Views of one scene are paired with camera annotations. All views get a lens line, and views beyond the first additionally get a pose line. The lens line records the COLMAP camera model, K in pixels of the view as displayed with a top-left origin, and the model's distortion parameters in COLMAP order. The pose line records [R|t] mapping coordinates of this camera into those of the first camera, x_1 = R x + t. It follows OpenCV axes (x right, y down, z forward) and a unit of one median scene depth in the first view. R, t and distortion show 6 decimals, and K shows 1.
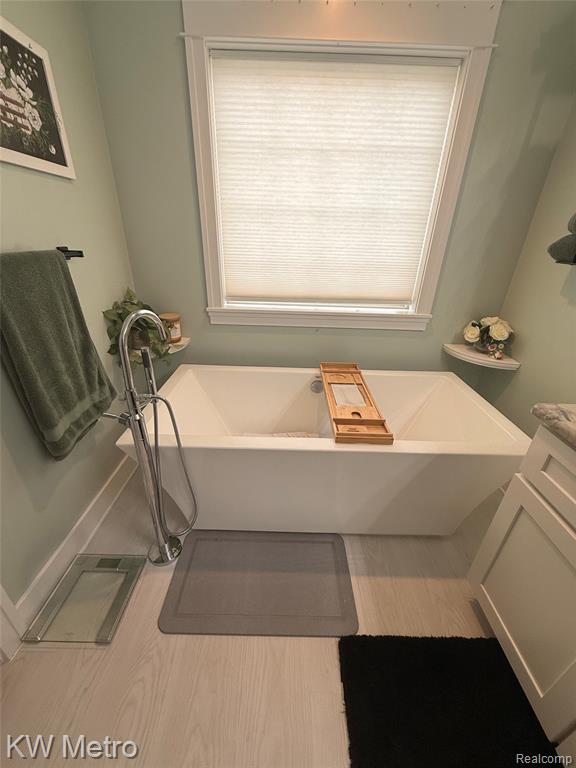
lens RADIAL K [[306.0, 0, 287.6], [0, 306.0, 383.9], [0, 0, 1]] dist [-0.002236, -0.000179]
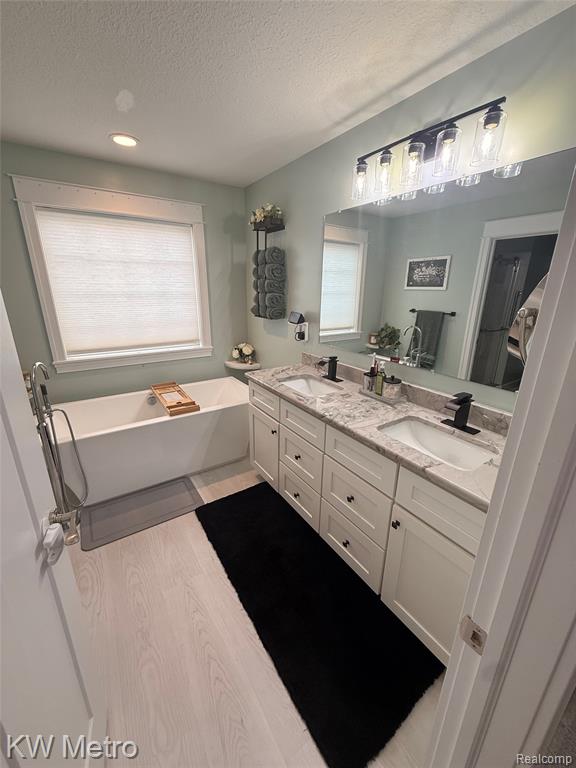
lens RADIAL K [[306.0, 0, 287.8], [0, 306.0, 382.3], [0, 0, 1]] dist [-0.002236, -0.000179]
pose [[0.831626, -0.186394, 0.523121, -0.150733], [0.256231, 0.964516, -0.063671, 0.235184], [-0.492691, 0.186990, 0.849877, -0.804969]]
